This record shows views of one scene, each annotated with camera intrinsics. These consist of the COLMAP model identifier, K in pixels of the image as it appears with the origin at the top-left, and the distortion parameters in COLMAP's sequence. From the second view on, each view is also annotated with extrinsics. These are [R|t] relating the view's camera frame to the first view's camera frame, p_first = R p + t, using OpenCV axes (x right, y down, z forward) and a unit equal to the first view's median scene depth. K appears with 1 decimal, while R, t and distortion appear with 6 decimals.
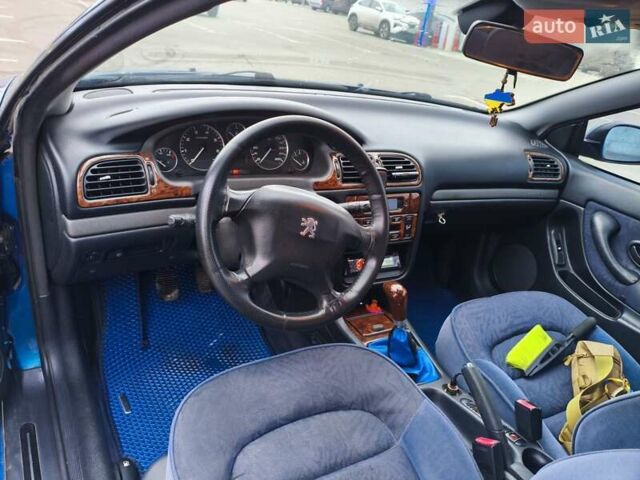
lens RADIAL K [[495.2, 0, 320.0], [0, 495.2, 240.0], [0, 0, 1]] dist [0.023690, -0.063706]
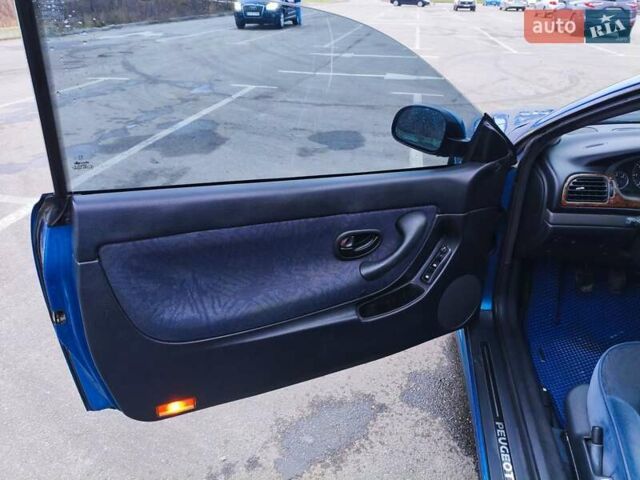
lens RADIAL K [[495.2, 0, 320.0], [0, 495.2, 240.0], [0, 0, 1]] dist [0.023690, -0.063706]
pose [[0.762232, 0.155984, -0.628229, -0.065267], [-0.186325, 0.982326, 0.017835, 0.143095], [0.619908, 0.103460, 0.777824, -0.614410]]
